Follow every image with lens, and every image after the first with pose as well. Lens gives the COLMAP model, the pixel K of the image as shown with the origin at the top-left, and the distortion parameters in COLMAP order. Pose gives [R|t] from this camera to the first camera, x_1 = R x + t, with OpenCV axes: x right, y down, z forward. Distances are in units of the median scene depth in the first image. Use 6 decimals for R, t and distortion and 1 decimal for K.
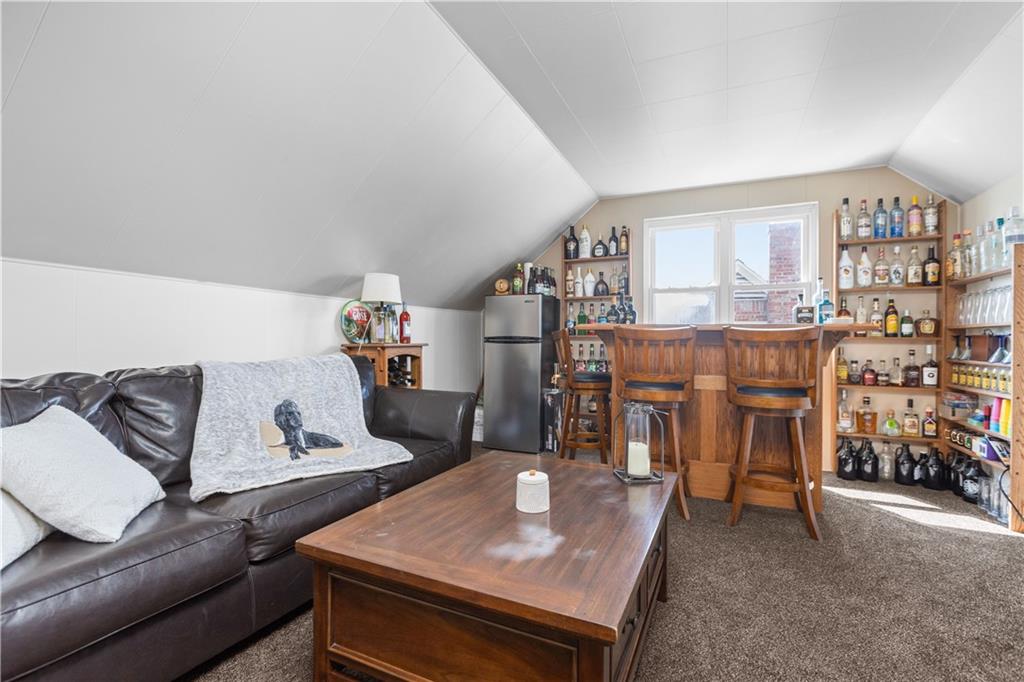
lens RADIAL K [[469.8, 0, 515.3], [0, 469.8, 326.7], [0, 0, 1]] dist [0.000002, -0.000137]
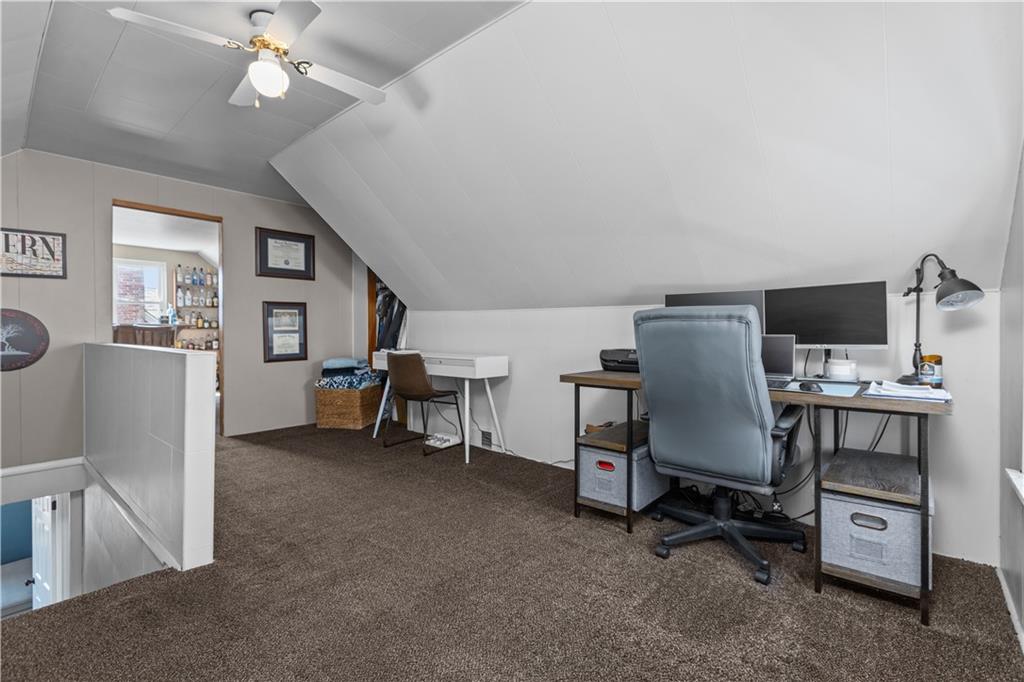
lens RADIAL K [[469.8, 0, 515.3], [0, 469.8, 326.7], [0, 0, 1]] dist [0.000002, -0.000137]
pose [[0.295556, -0.014424, 0.955216, -0.944860], [-0.000217, 0.999885, 0.015166, -0.022708], [-0.955325, -0.004690, 0.295519, -1.160035]]
